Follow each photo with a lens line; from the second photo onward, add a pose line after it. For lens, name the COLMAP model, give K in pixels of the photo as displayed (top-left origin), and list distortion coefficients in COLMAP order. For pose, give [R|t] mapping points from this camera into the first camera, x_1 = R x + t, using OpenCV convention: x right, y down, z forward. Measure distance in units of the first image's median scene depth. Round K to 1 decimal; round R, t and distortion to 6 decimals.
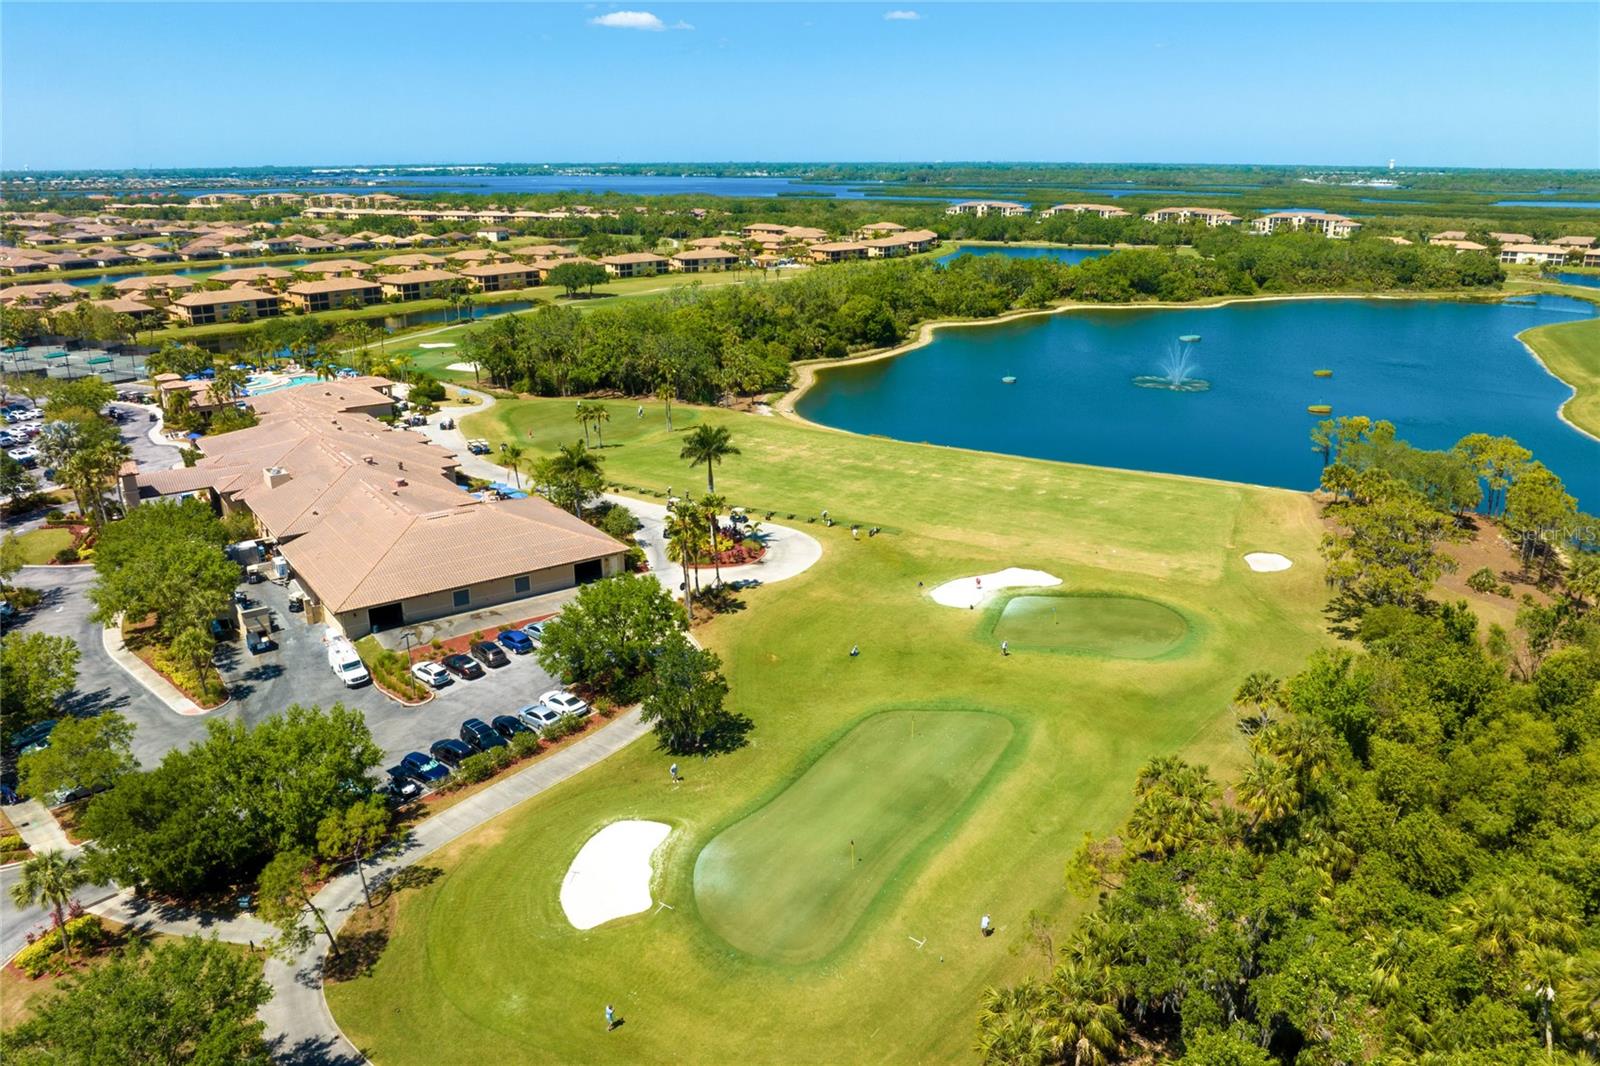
lens RADIAL K [[1139.7, 0, 807.6], [0, 1139.7, 536.7], [0, 0, 1]] dist [-0.042123, 0.006064]
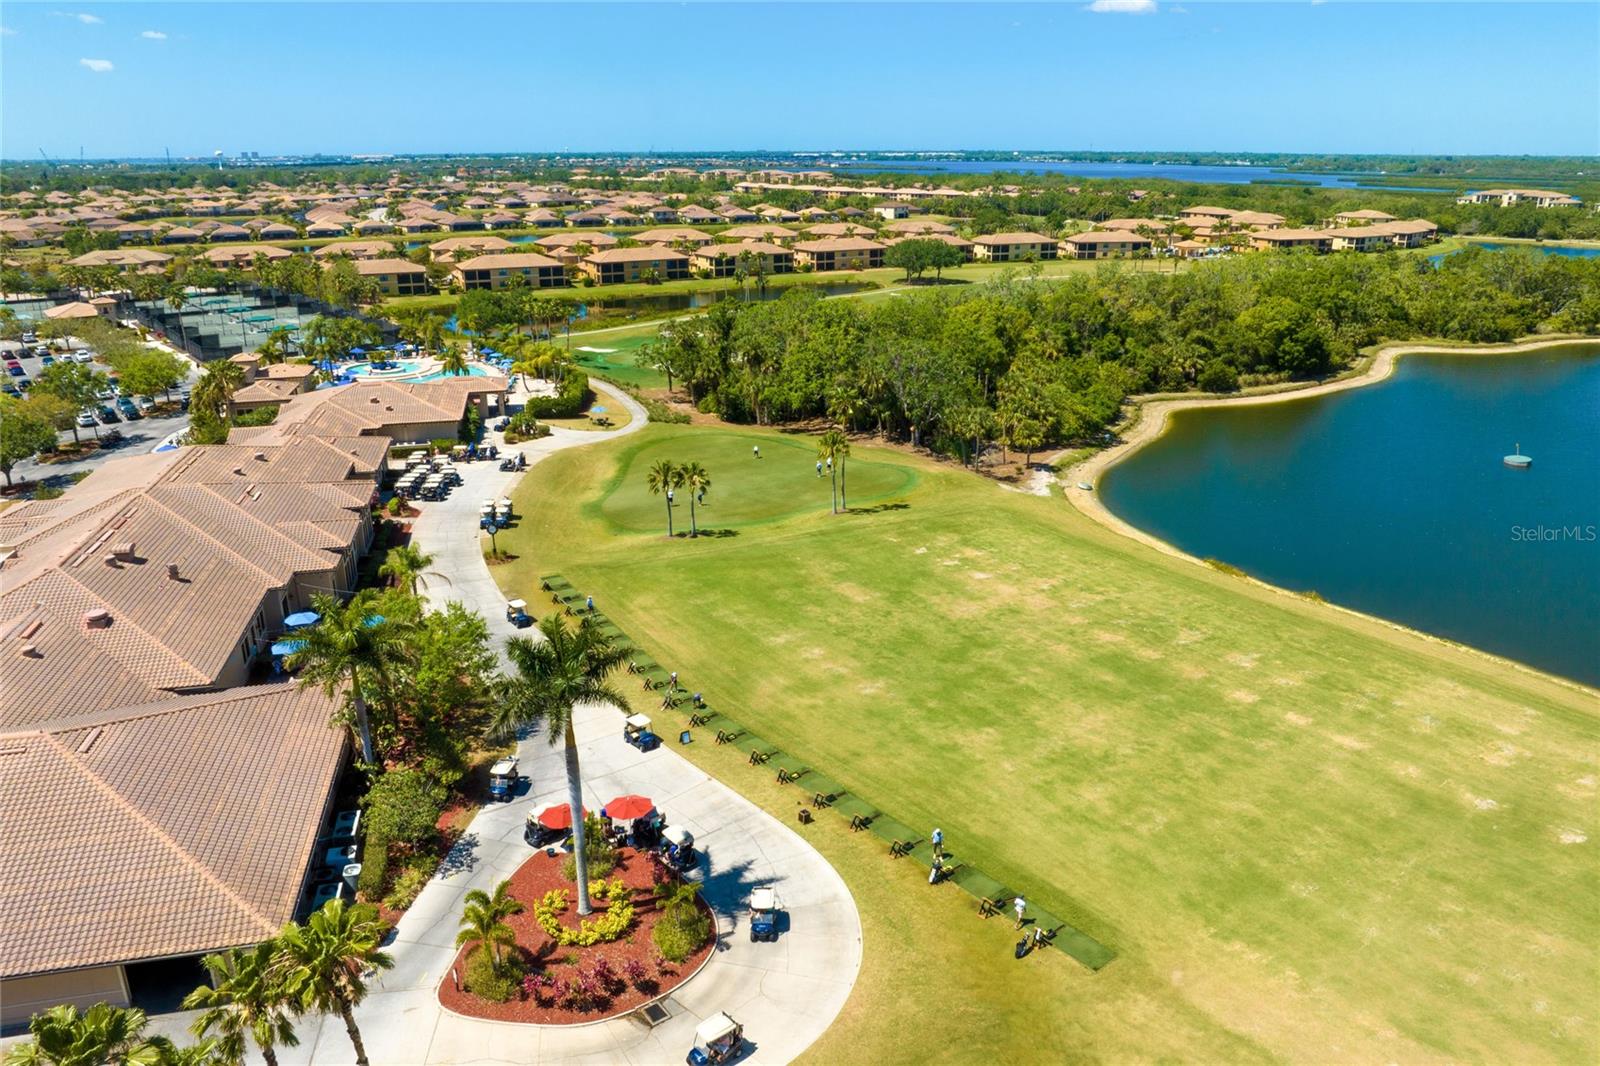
lens RADIAL K [[1139.7, 0, 807.6], [0, 1139.7, 536.7], [0, 0, 1]] dist [-0.042123, 0.006064]
pose [[0.922423, 0.124464, -0.365575, 0.037334], [-0.121607, 0.992096, 0.030928, -0.046534], [0.366535, 0.015928, 0.930268, 0.220607]]
